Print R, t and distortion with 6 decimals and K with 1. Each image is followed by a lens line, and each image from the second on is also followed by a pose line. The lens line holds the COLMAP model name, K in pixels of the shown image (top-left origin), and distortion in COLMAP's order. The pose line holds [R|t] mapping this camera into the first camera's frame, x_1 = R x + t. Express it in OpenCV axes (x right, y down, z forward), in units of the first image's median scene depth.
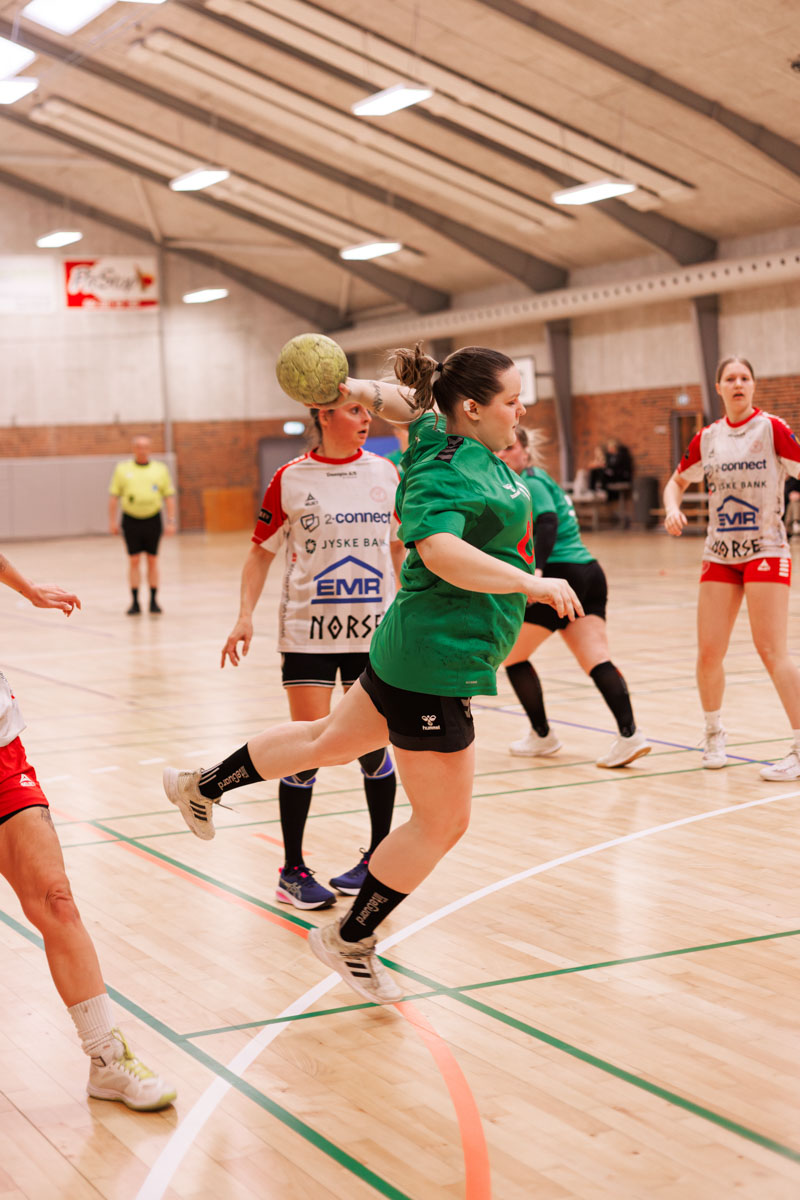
lens RADIAL K [[2732.3, 0, 400.5], [0, 2732.3, 601.9], [0, 0, 1]] dist [0.080854, 0.000000]
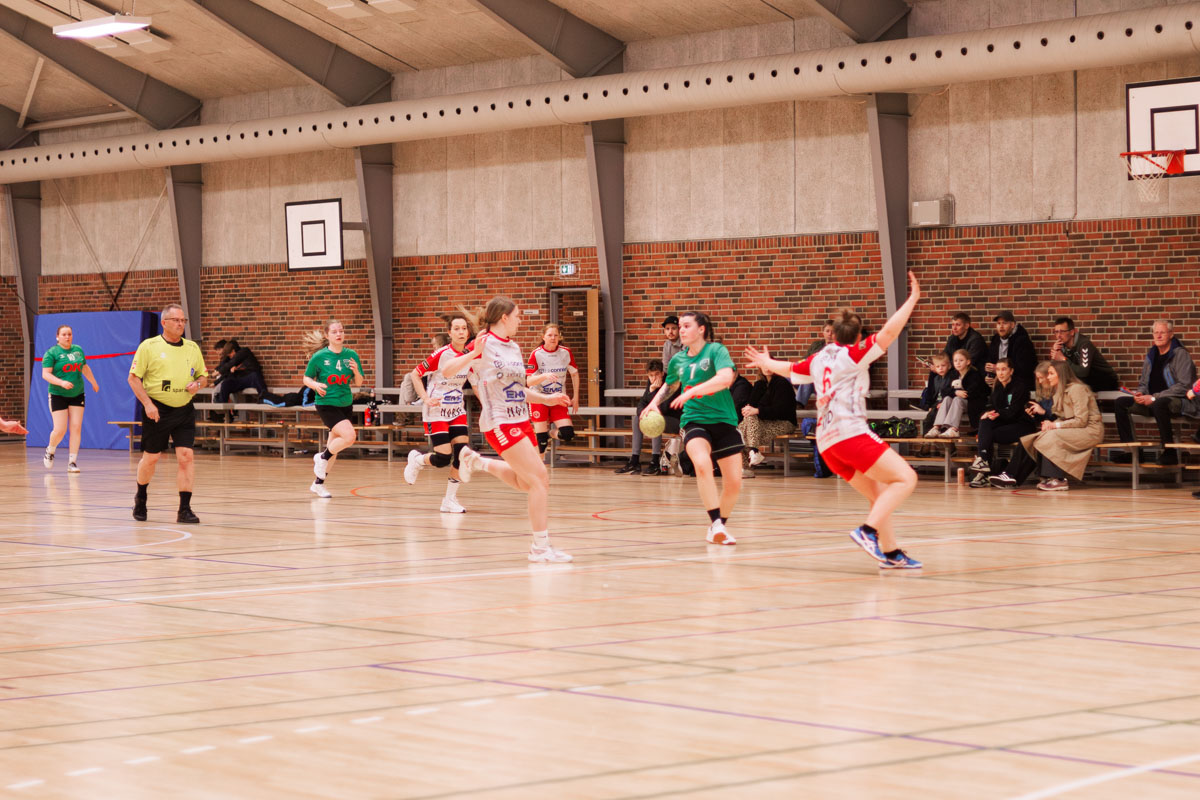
lens RADIAL K [[2732.3, 0, 721.6], [0, 2732.3, 363.6], [0, 0, 1]] dist [0.080854, 0.000000]
pose [[0.916320, 0.023203, 0.399773, -0.133810], [-0.001326, 0.998490, -0.054913, -0.012083], [-0.400444, 0.049788, 0.914968, 0.347134]]
